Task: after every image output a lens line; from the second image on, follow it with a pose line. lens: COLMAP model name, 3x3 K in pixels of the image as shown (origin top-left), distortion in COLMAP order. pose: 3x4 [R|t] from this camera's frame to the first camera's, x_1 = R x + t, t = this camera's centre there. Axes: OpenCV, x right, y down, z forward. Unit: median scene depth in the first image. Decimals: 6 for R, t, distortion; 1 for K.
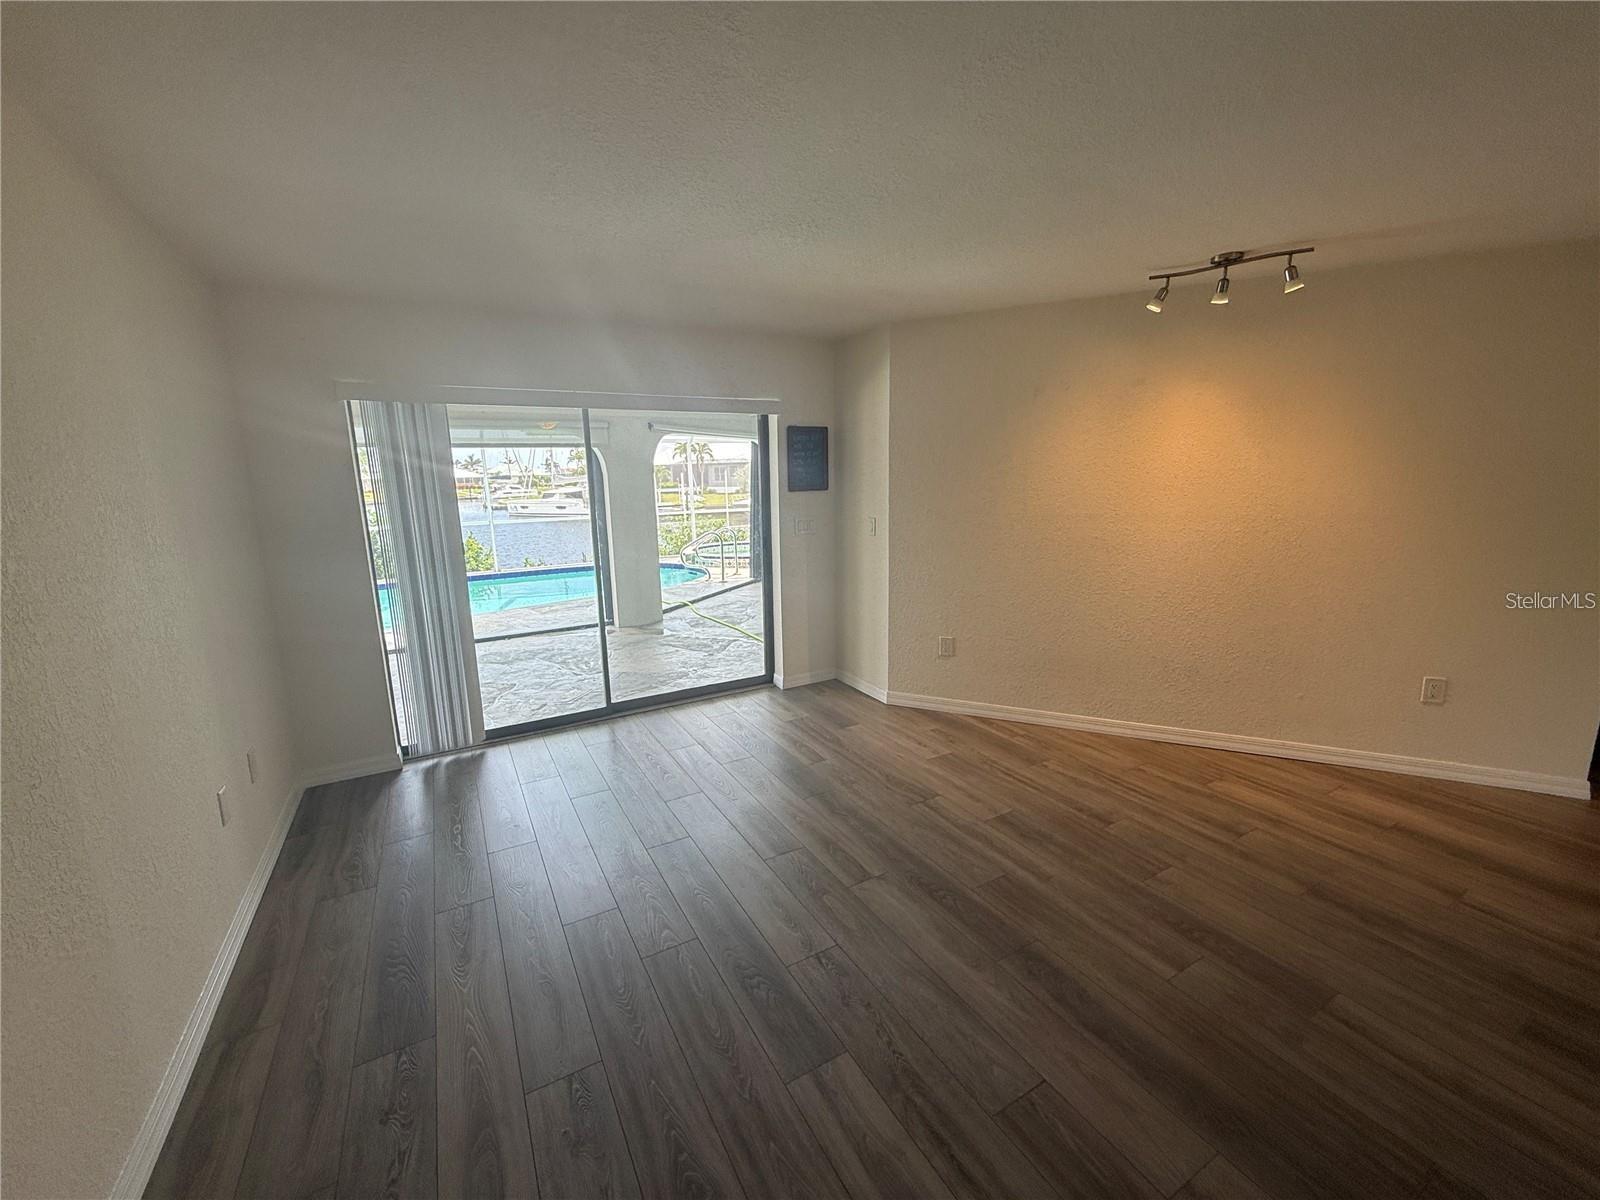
lens RADIAL K [[635.5, 0, 809.4], [0, 635.5, 600.6], [0, 0, 1]] dist [0.000353, -0.000255]
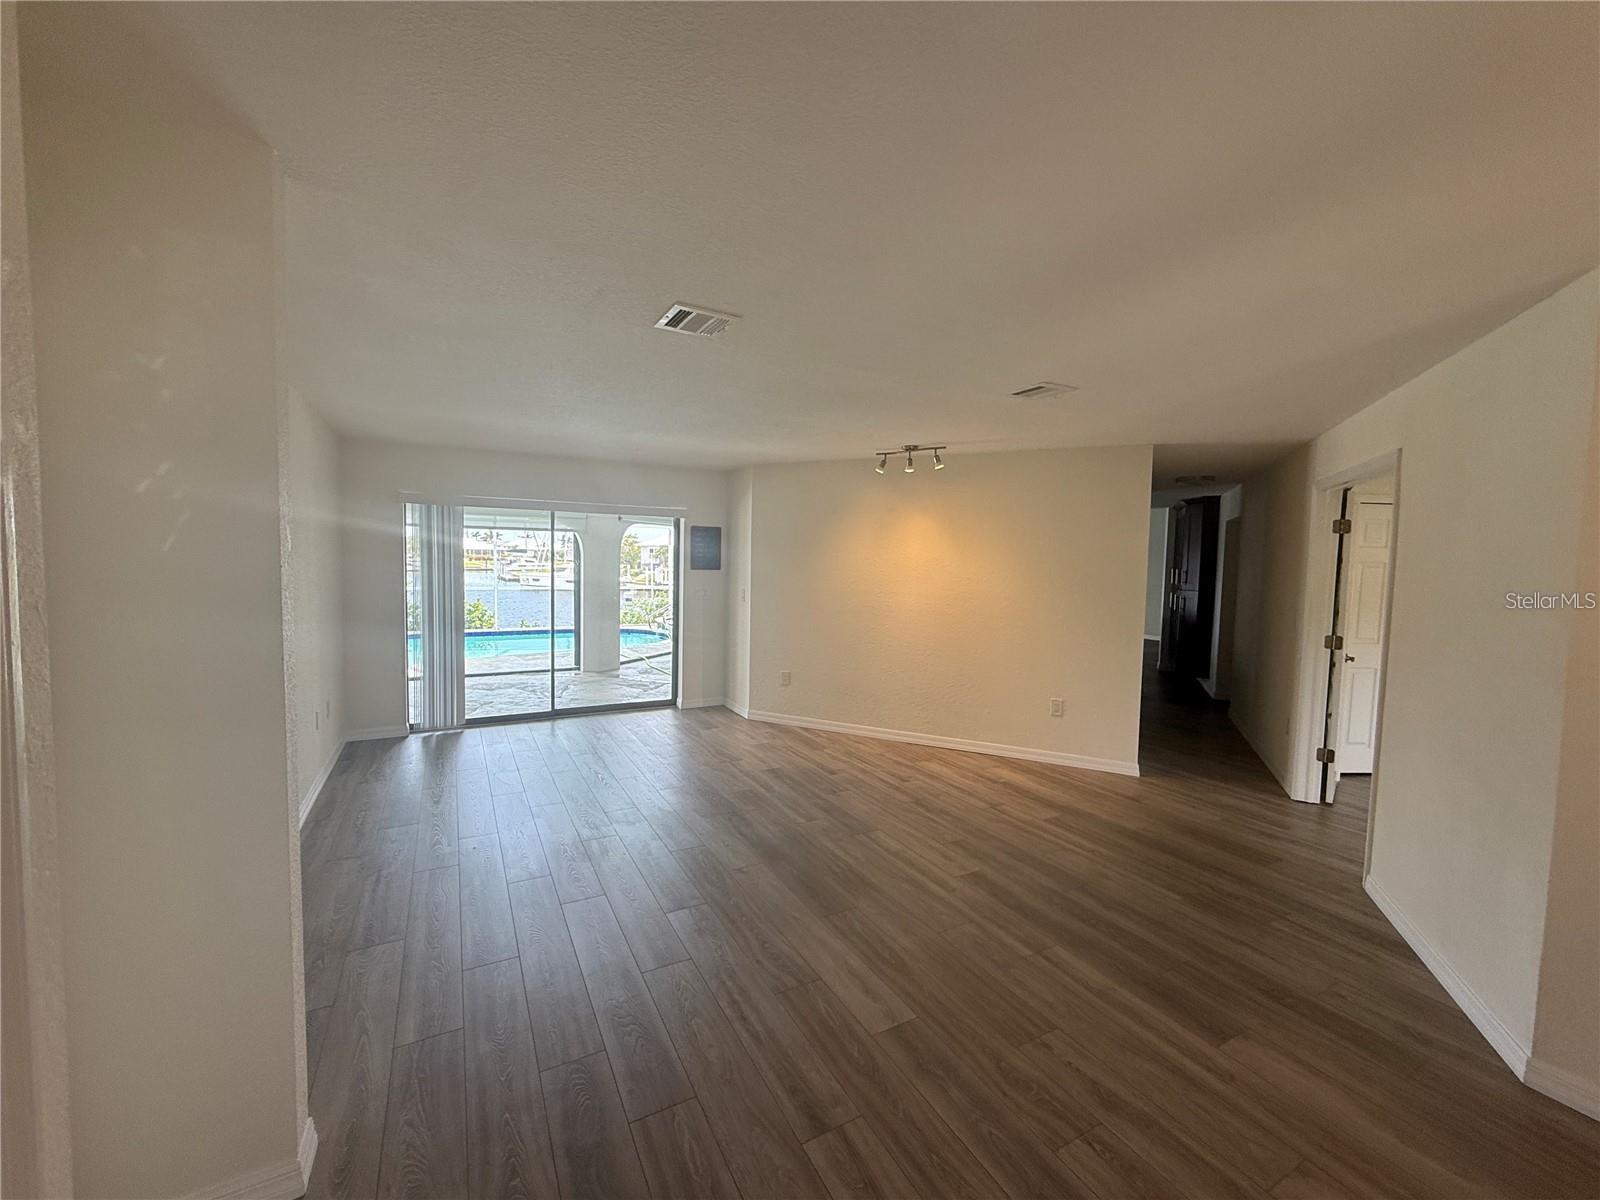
lens RADIAL K [[635.5, 0, 804.9], [0, 635.5, 596.7], [0, 0, 1]] dist [0.000353, -0.000255]
pose [[0.998947, 0.041931, -0.018625, 0.306940], [-0.044097, 0.989547, -0.137304, 0.094099], [0.012673, 0.137980, 0.990354, -0.515970]]
